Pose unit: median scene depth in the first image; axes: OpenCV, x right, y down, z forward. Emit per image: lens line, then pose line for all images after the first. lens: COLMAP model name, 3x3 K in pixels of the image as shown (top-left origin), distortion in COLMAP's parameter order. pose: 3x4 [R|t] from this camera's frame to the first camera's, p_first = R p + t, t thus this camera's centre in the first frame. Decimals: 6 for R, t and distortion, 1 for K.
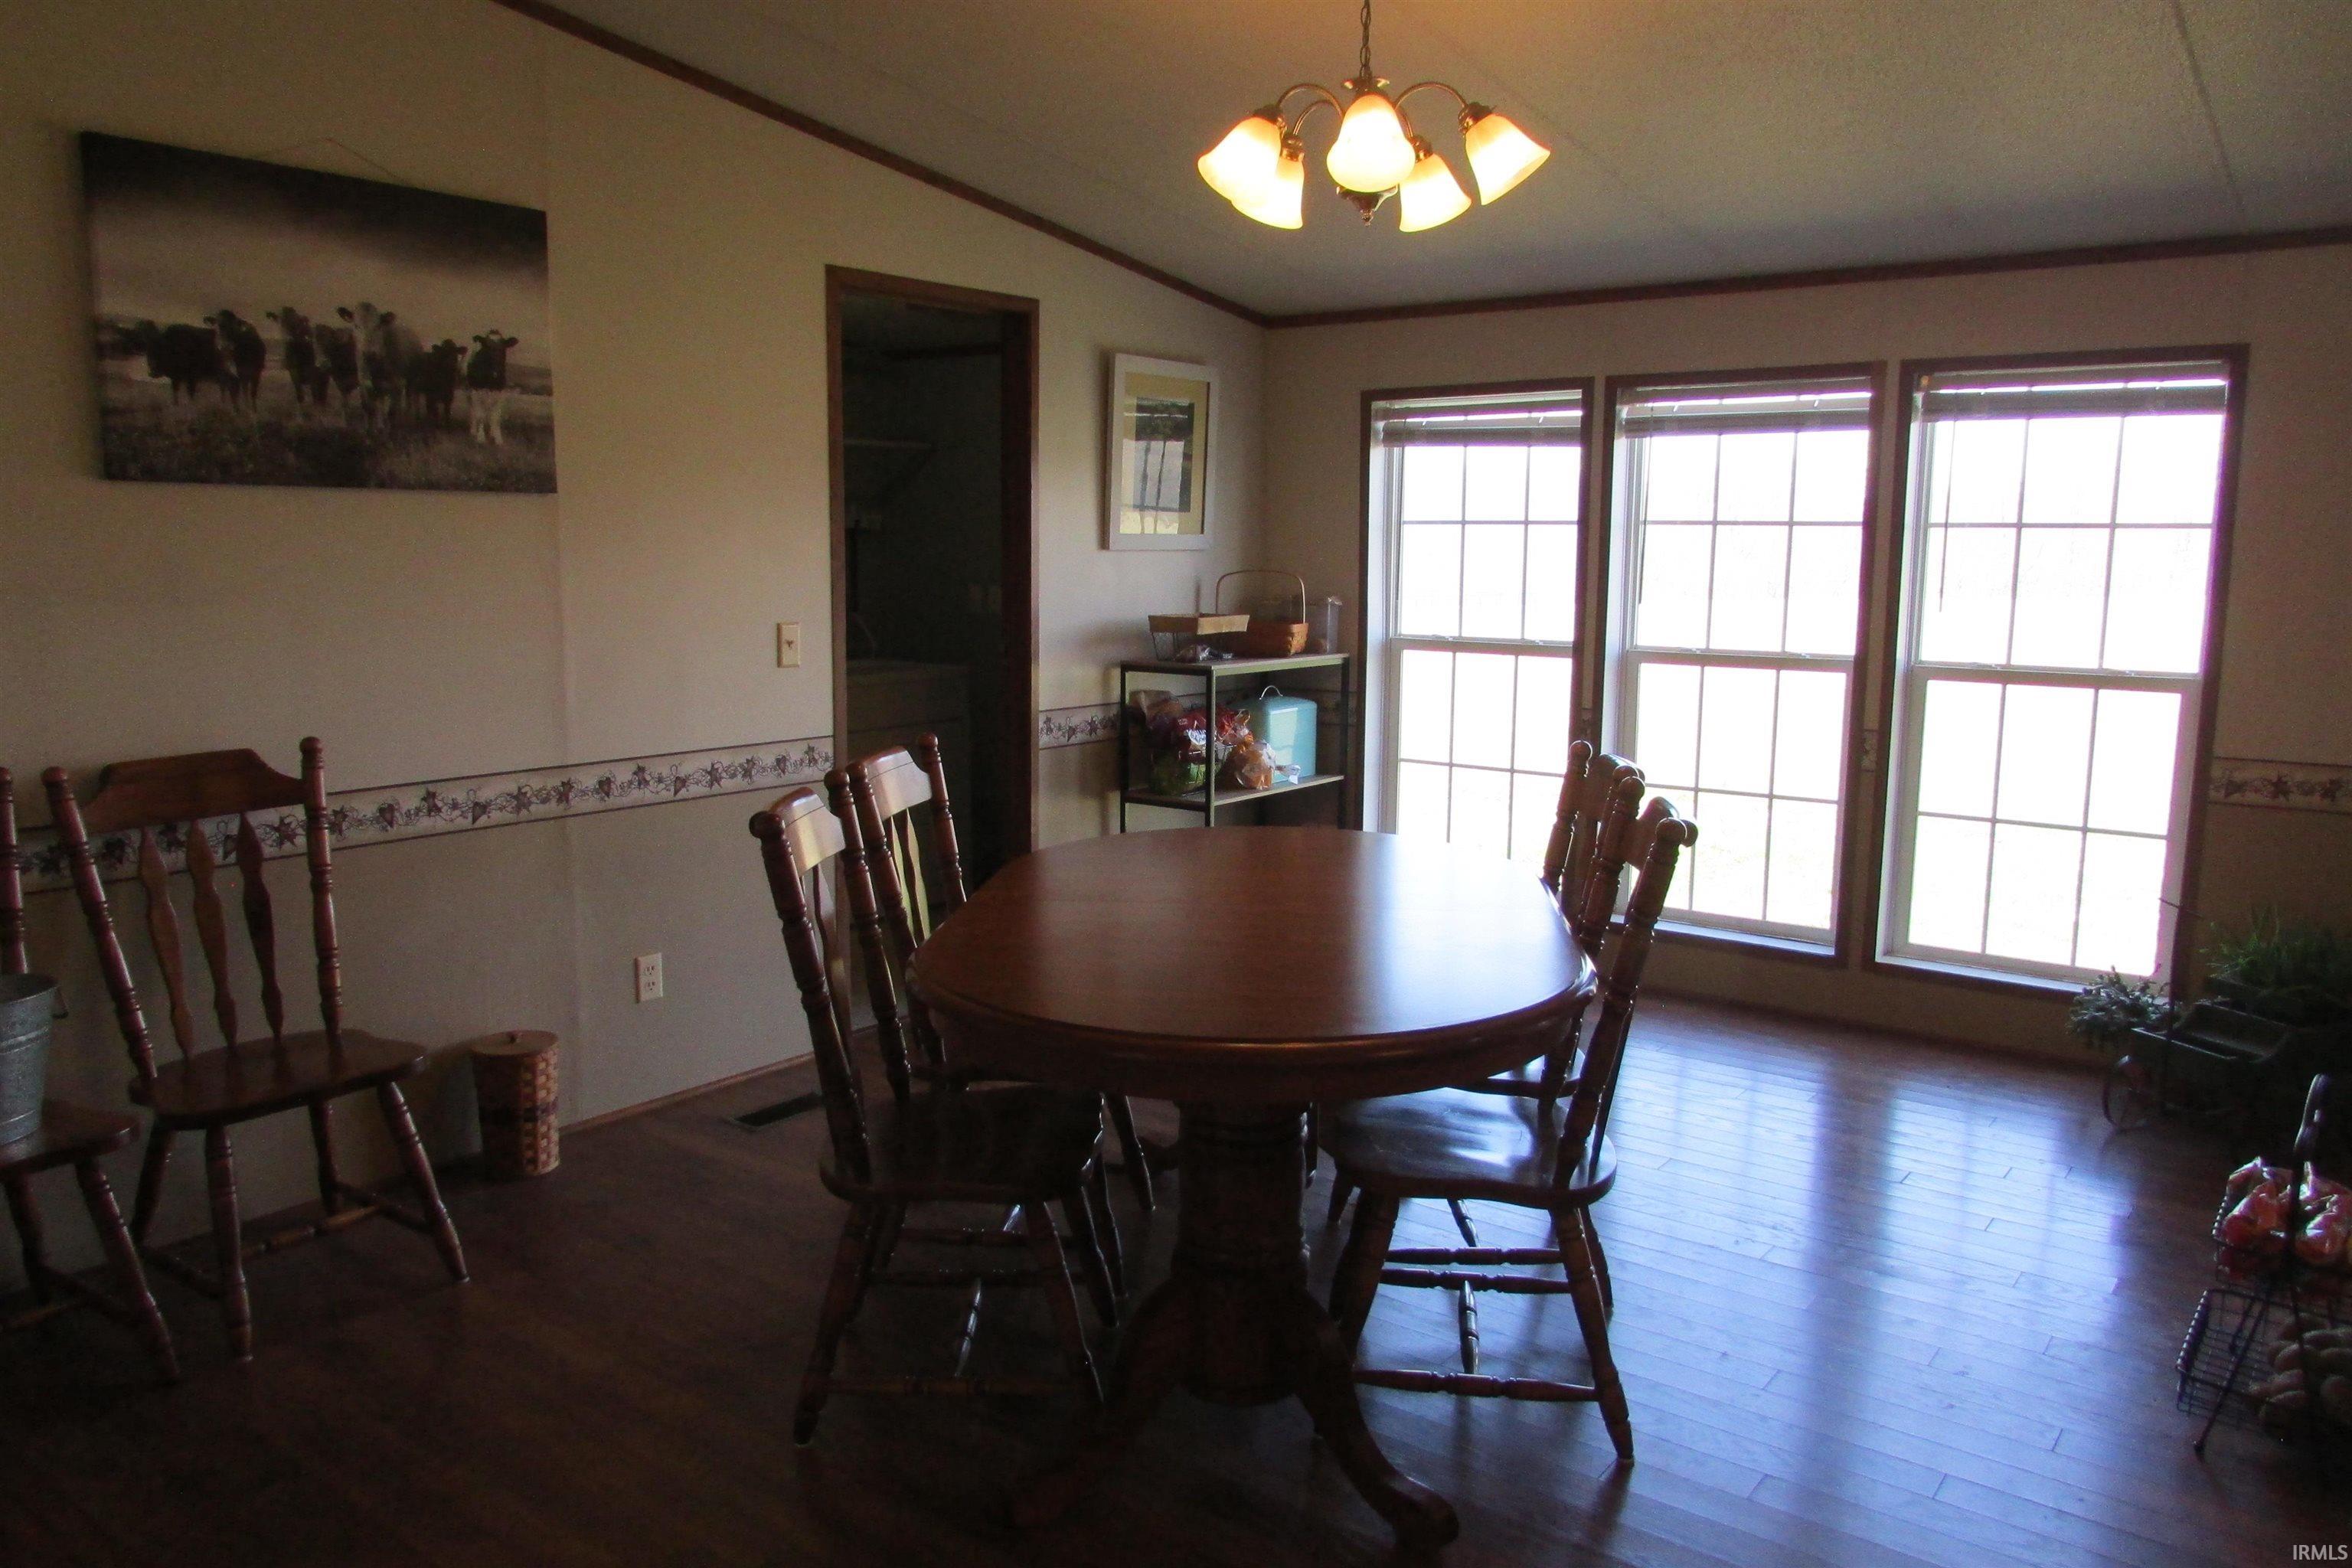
lens RADIAL K [[1664.1, 0, 1164.6], [0, 1664.1, 804.9], [0, 0, 1]] dist [-0.067452, 0.022981]
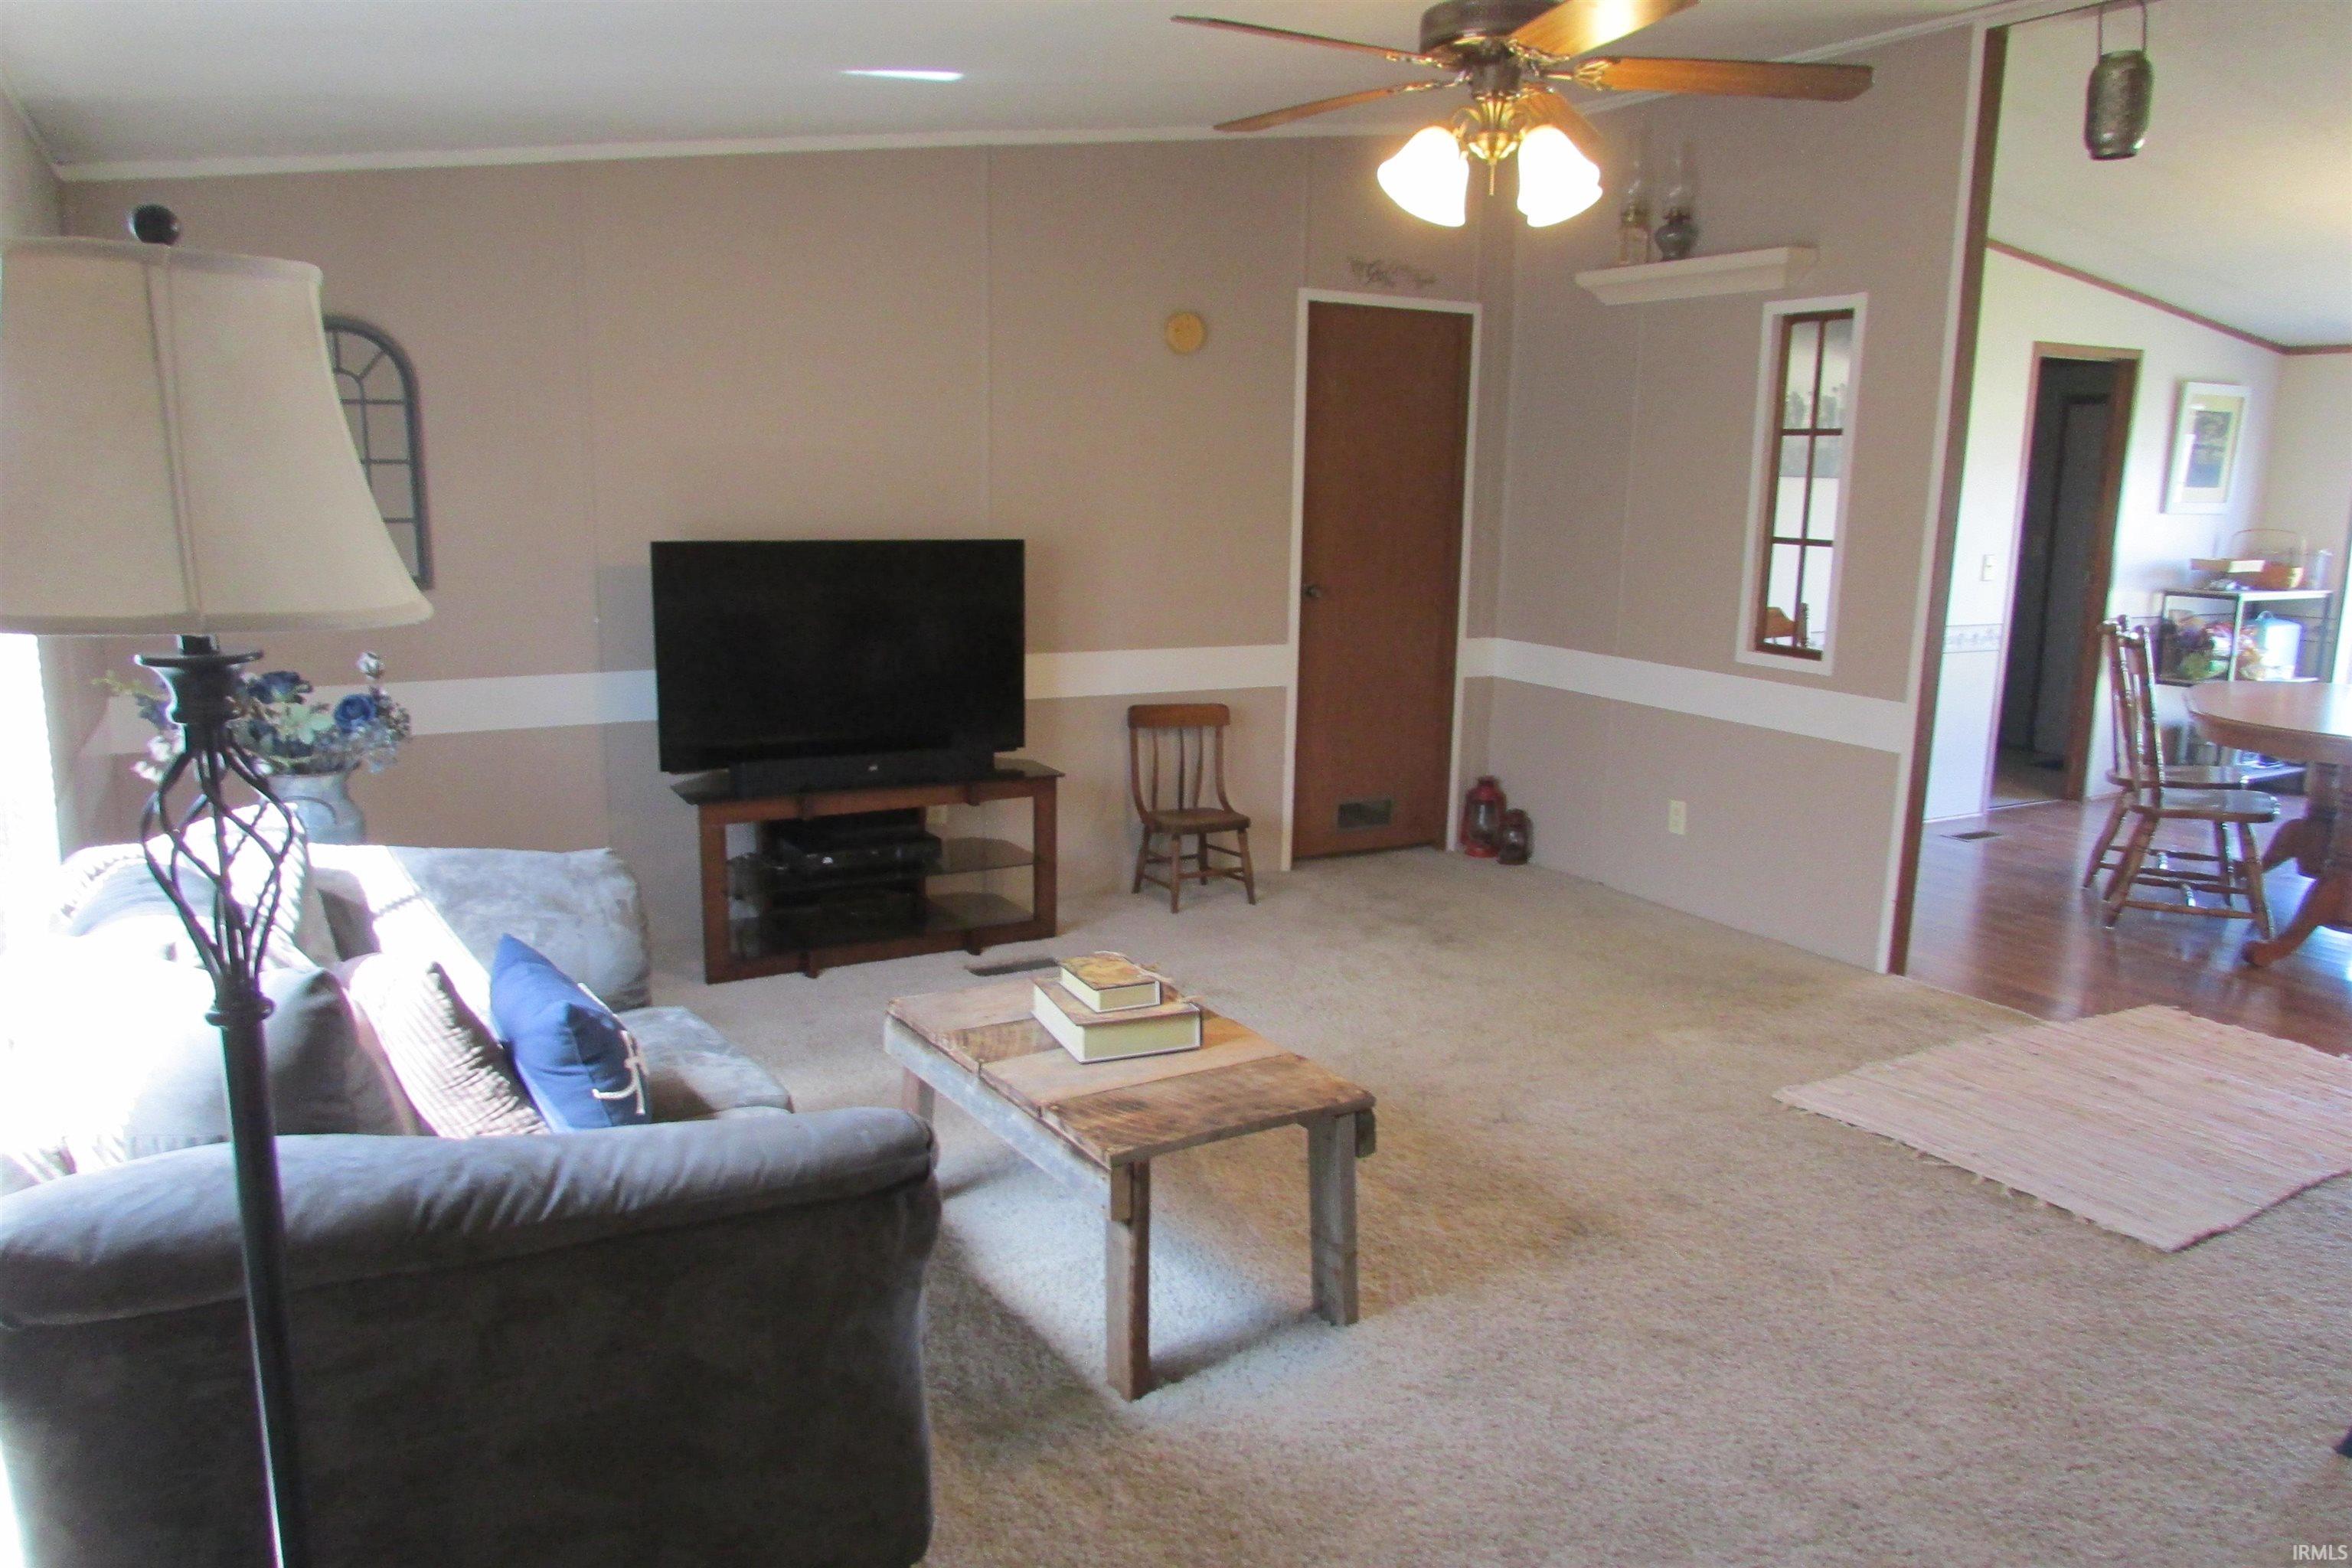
lens RADIAL K [[1664.1, 0, 1164.6], [0, 1664.1, 804.9], [0, 0, 1]] dist [-0.067452, 0.022981]
pose [[0.919291, 0.082404, -0.384855, -0.335301], [-0.067514, 0.996359, 0.052069, 0.111003], [0.387745, -0.021883, 0.921507, -0.839874]]
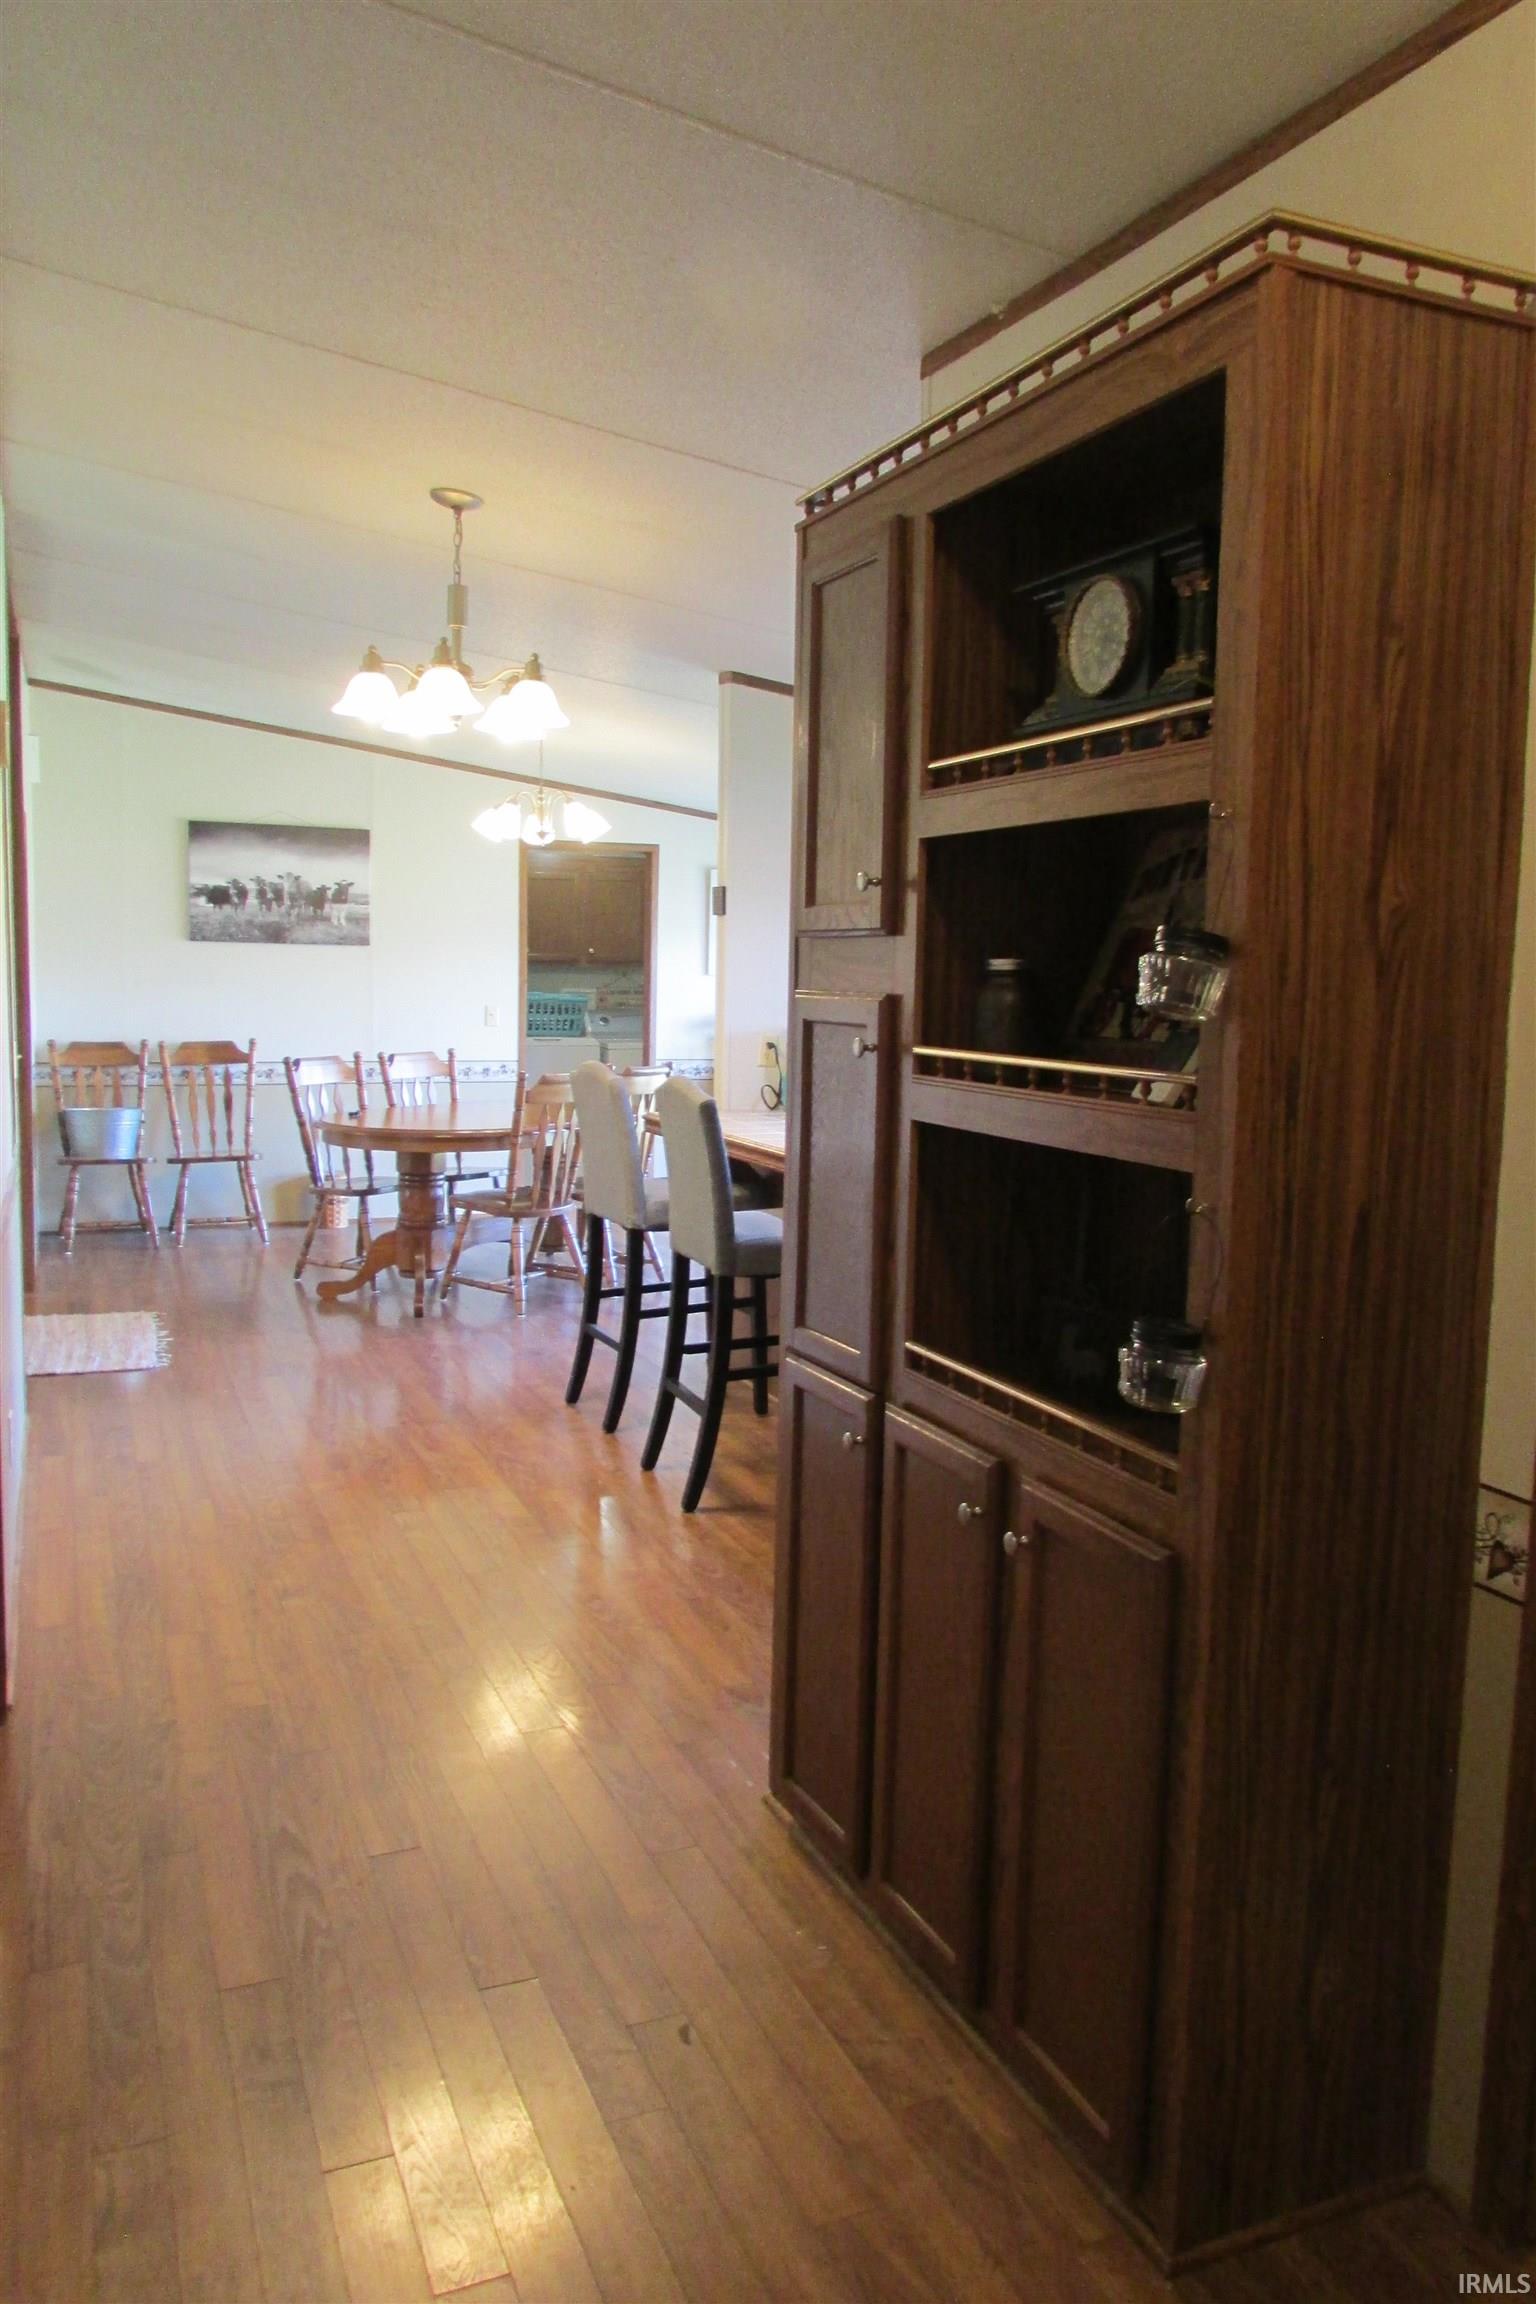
lens RADIAL K [[1630.1, 0, 768.0], [0, 1630.1, 1152.0], [0, 0, 1]] dist [-0.067452, 0.022981]
pose [[0.871494, 0.061028, -0.486593, 1.085528], [-0.087516, 0.995653, -0.031868, 0.111176], [0.482533, 0.070357, 0.873047, -0.630236]]
